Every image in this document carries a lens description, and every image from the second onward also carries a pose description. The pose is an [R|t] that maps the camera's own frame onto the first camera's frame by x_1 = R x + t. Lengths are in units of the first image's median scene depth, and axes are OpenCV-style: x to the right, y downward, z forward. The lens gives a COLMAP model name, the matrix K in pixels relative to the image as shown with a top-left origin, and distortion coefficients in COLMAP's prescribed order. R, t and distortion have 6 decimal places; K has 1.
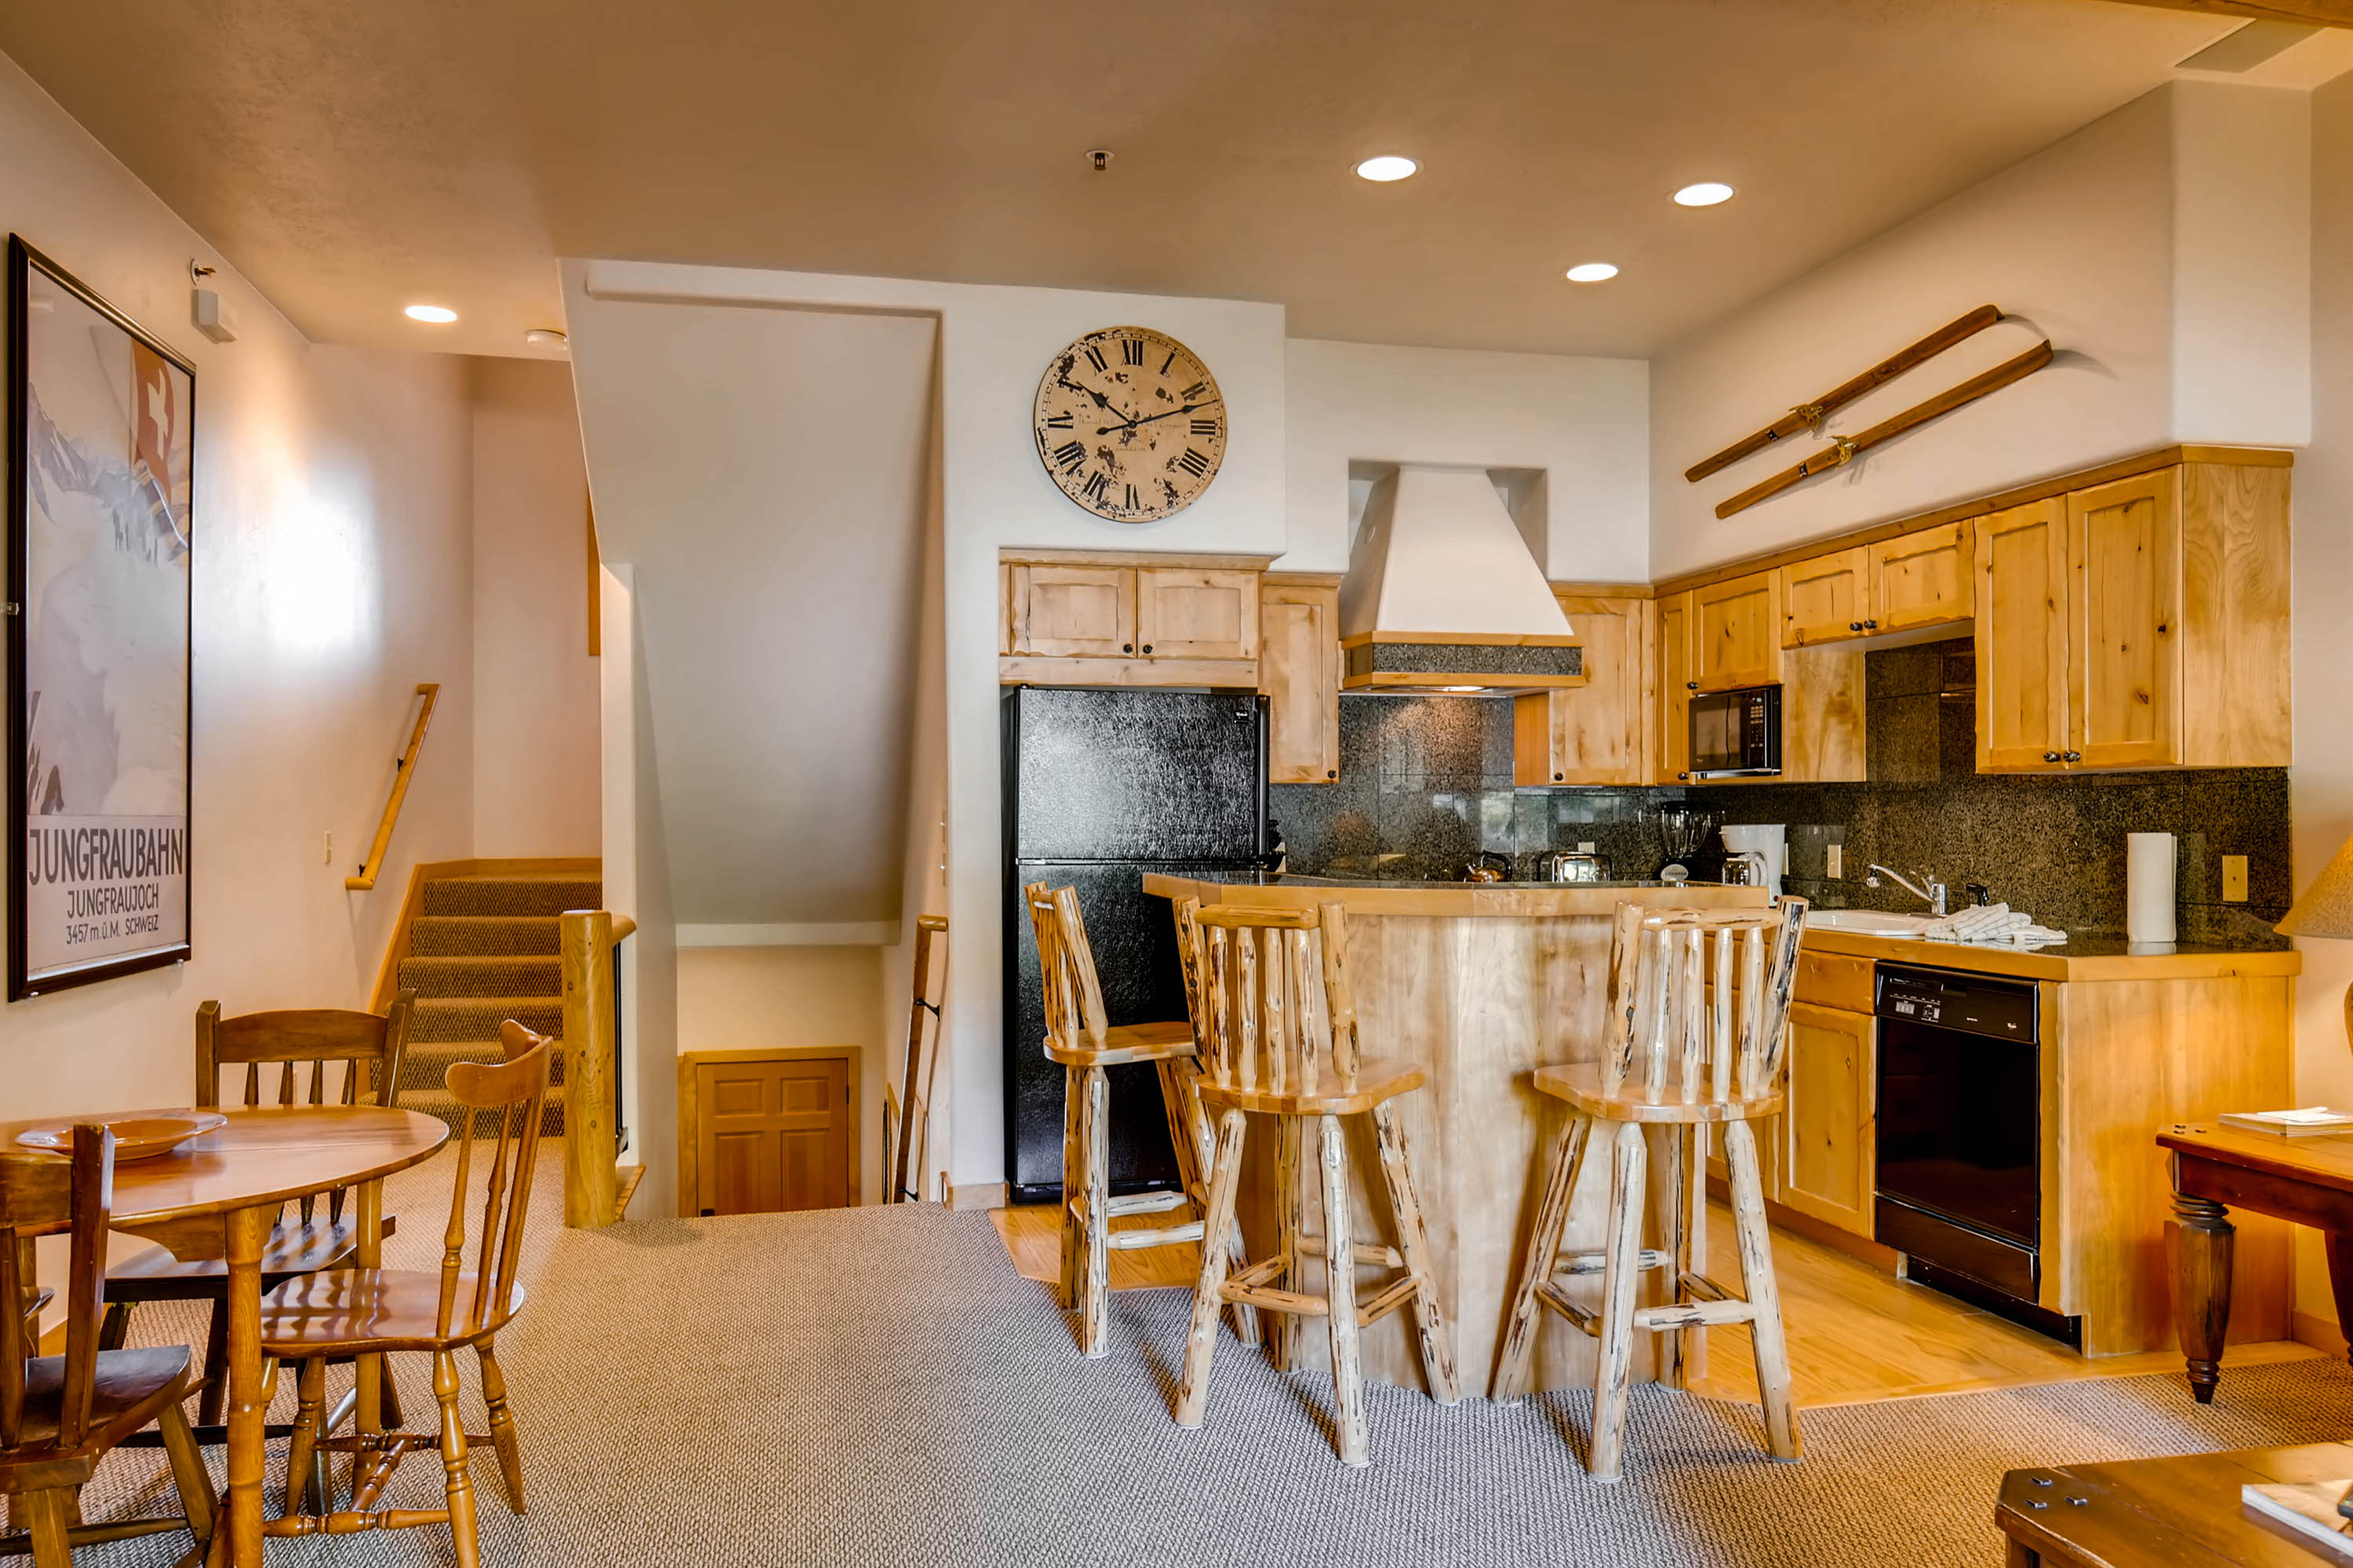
lens RADIAL K [[1650.7, 0, 1176.9], [0, 1650.7, 817.6], [0, 0, 1]] dist [0.002612, 0.005173]
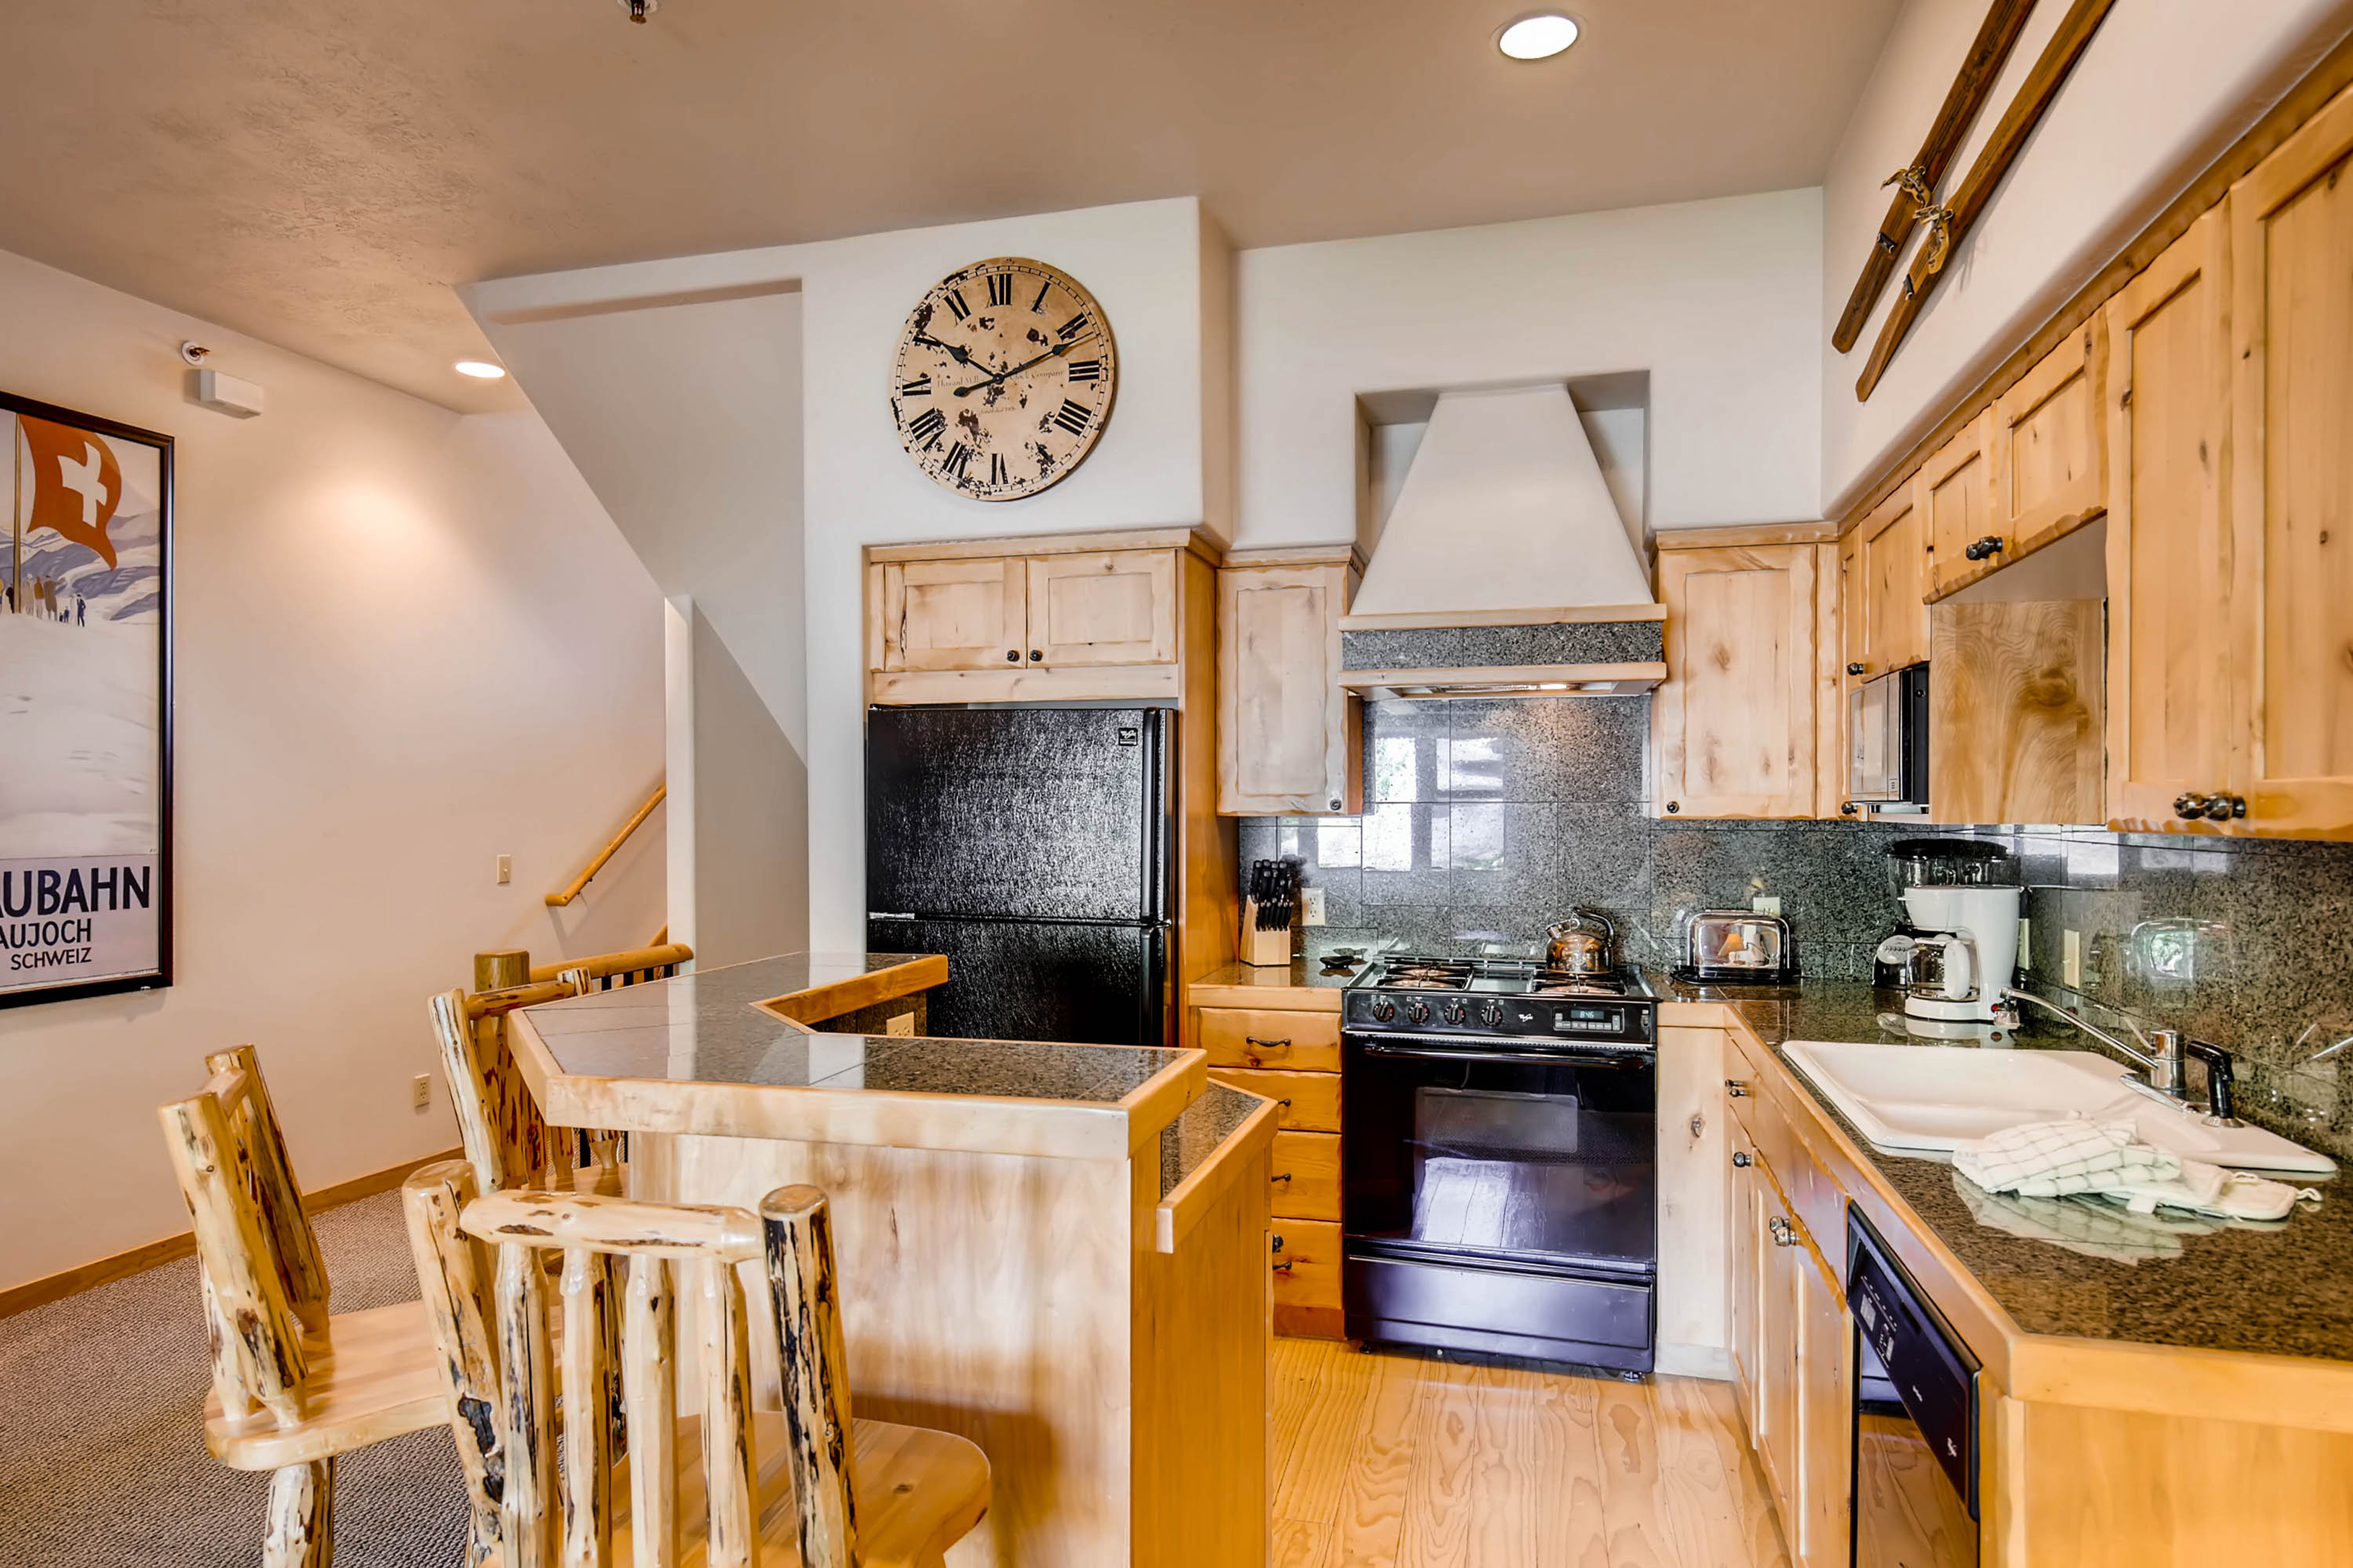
lens RADIAL K [[1387.1, 0, 1174.6], [0, 1387.1, 811.7], [0, 0, 1]] dist [0.014944, 0.000351]
pose [[0.884944, 0.002814, -0.465690, 0.391244], [-0.000687, 0.999989, 0.004737, -0.031261], [0.465698, -0.003872, 0.884935, 0.464954]]
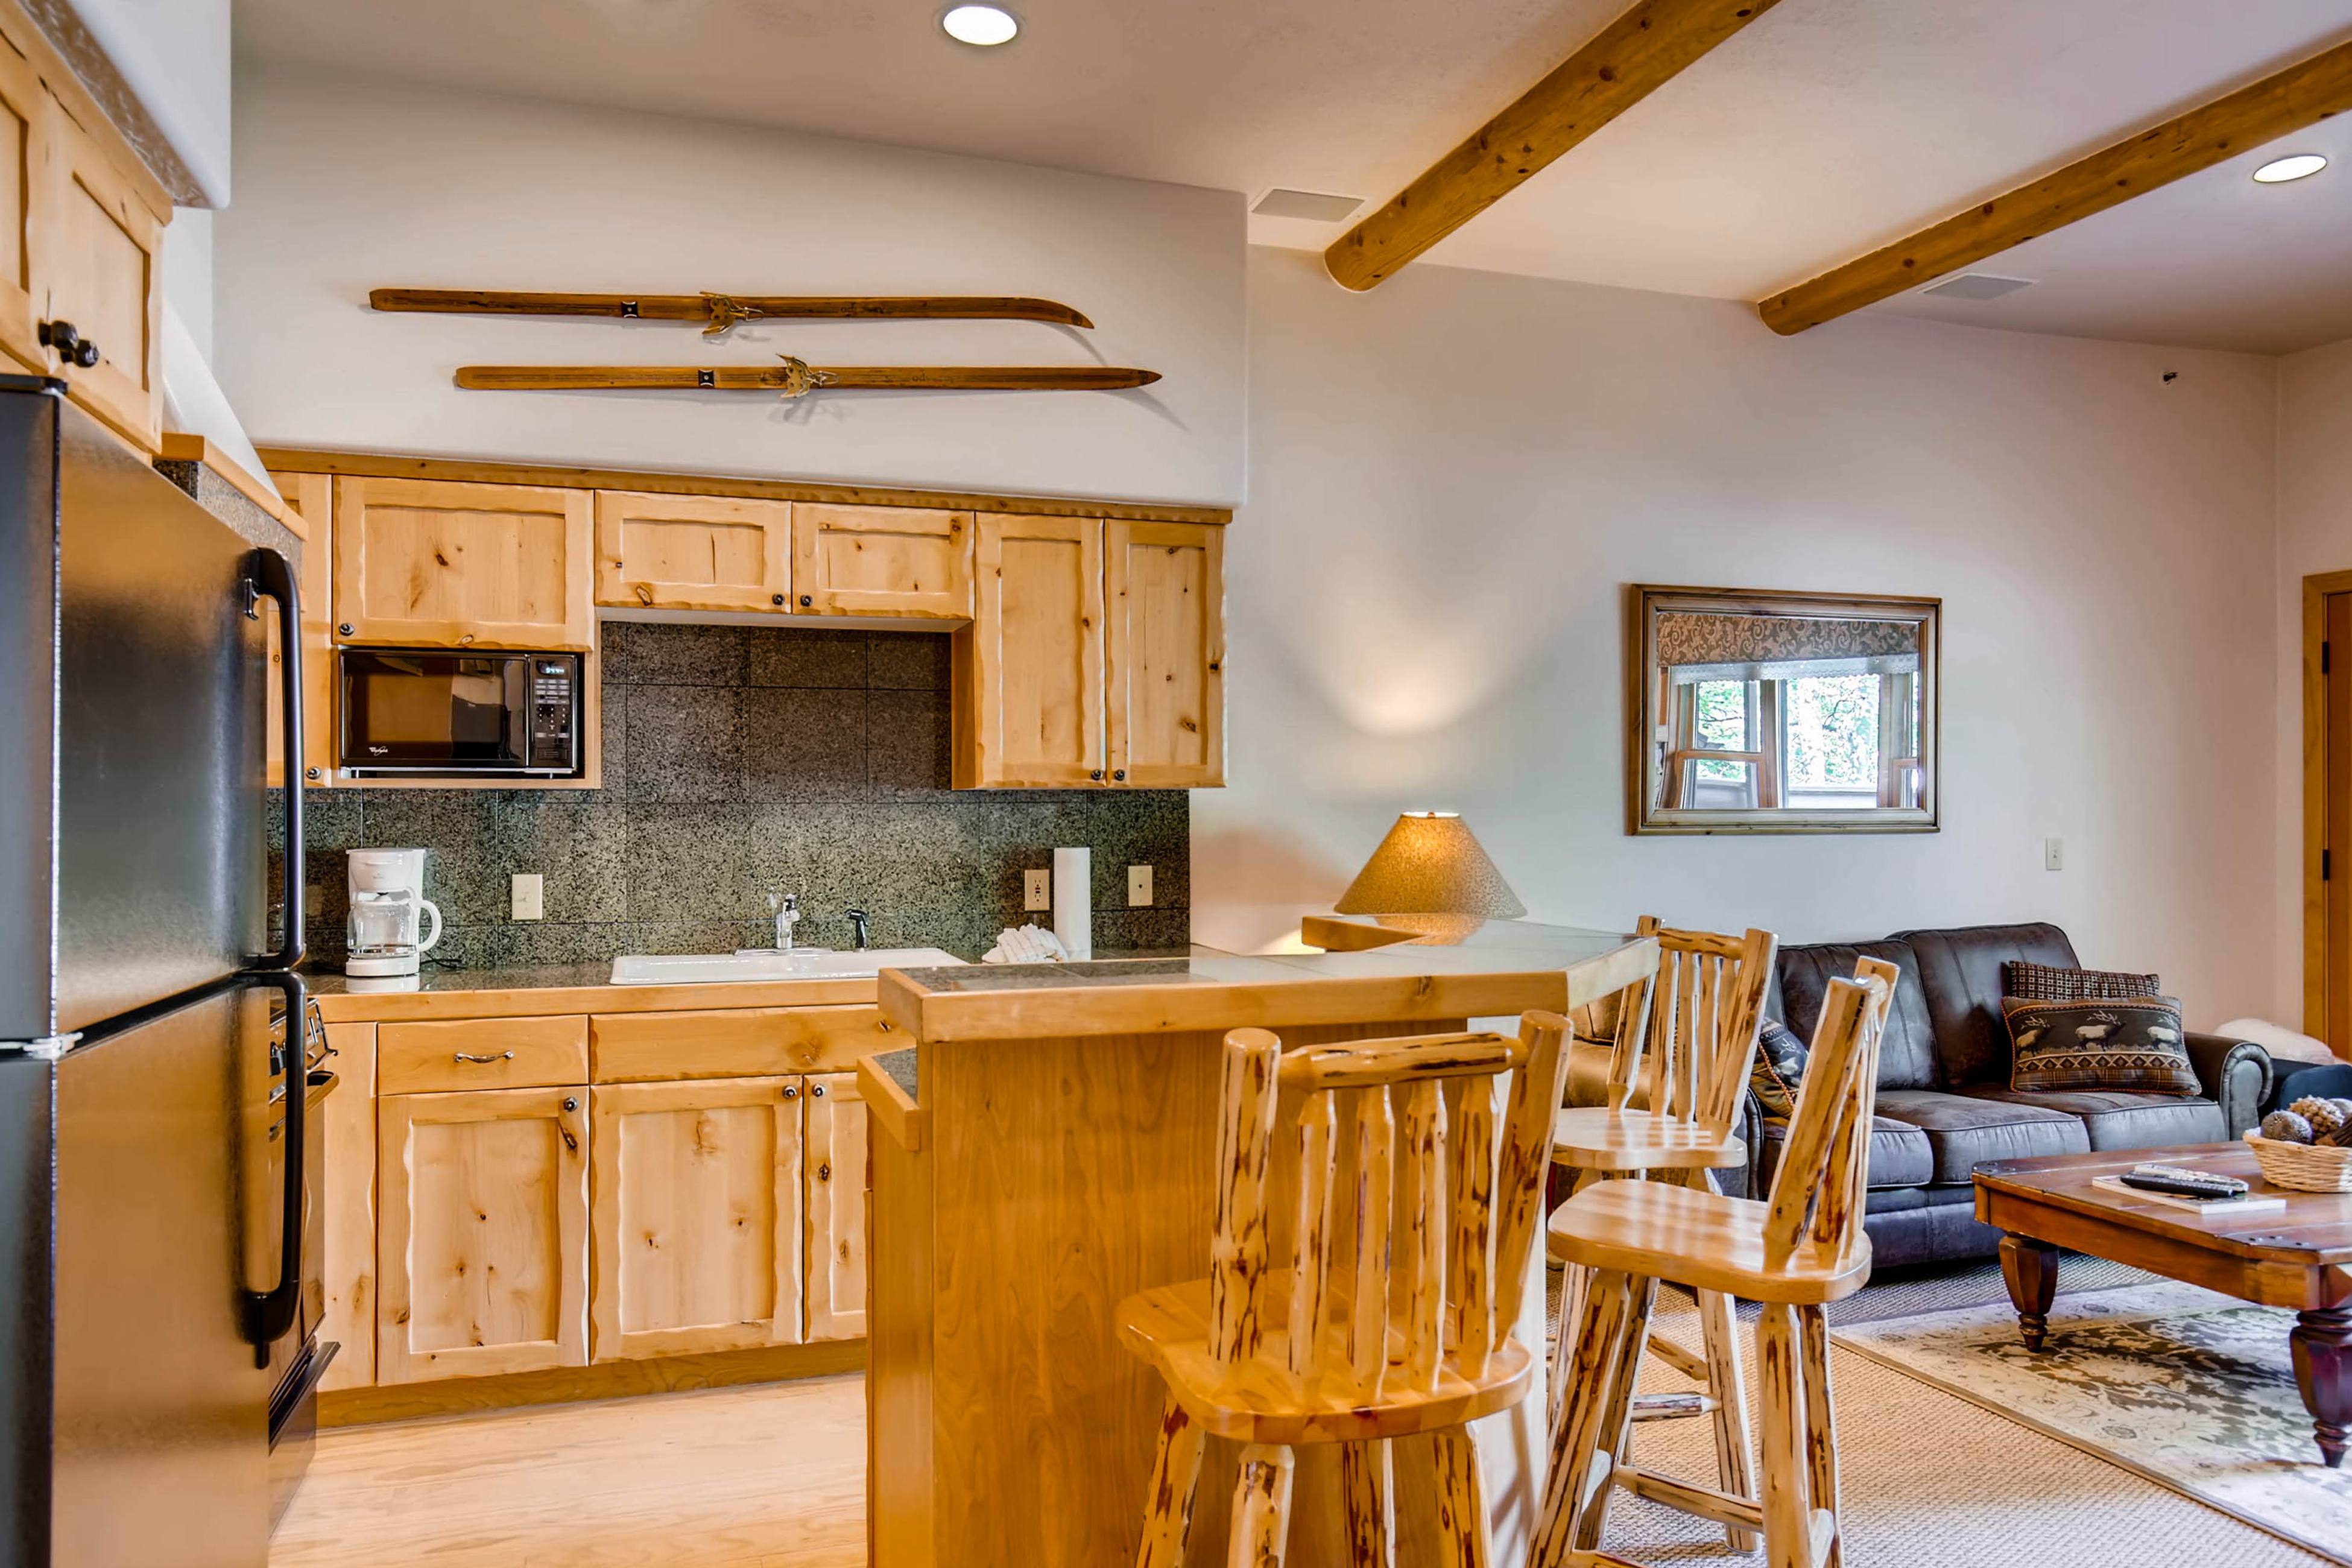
lens RADIAL K [[1614.3, 0, 1179.3], [0, 1614.3, 799.9], [0, 0, 1]] dist [-0.000918, -0.000014]
pose [[-0.103943, 0.005542, 0.994568, -0.387443], [0.001974, 0.999984, -0.005366, -0.013539], [-0.994581, 0.001406, -0.103952, 0.887468]]
